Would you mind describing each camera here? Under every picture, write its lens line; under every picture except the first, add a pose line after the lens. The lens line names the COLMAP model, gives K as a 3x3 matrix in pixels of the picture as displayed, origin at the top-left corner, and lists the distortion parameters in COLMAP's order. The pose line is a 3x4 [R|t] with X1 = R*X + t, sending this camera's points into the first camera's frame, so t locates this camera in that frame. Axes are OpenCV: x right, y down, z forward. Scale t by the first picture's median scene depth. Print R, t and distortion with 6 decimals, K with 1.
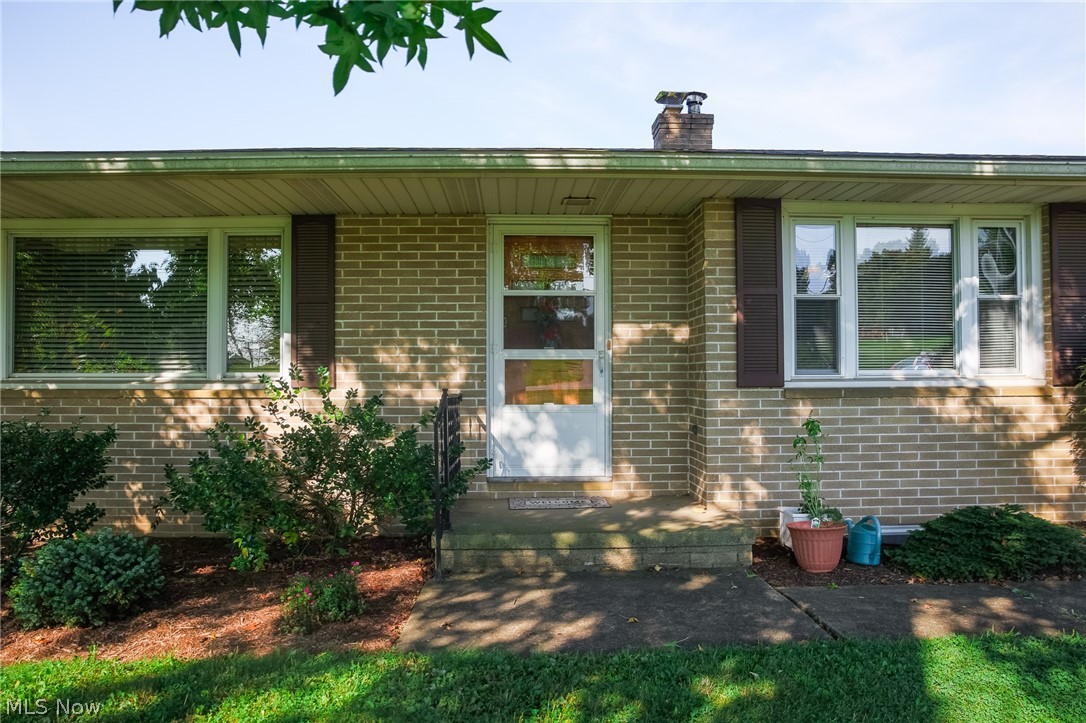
lens RADIAL K [[789.4, 0, 543.0], [0, 789.4, 361.5], [0, 0, 1]] dist [-0.076509, 0.006577]
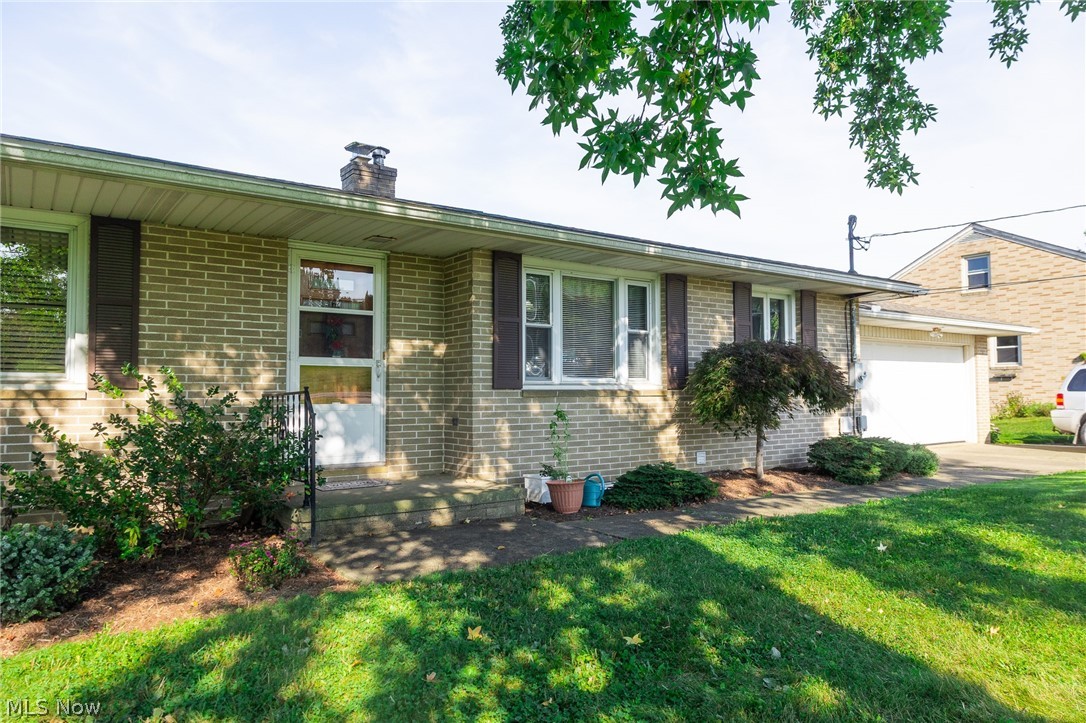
lens RADIAL K [[726.3, 0, 540.7], [0, 726.3, 364.3], [0, 0, 1]] dist [-0.003329, 0.001928]
pose [[0.828684, 0.024068, 0.559198, -0.361450], [-0.011508, 0.999597, -0.025968, 0.019982], [-0.559598, 0.015084, 0.828627, -0.086352]]
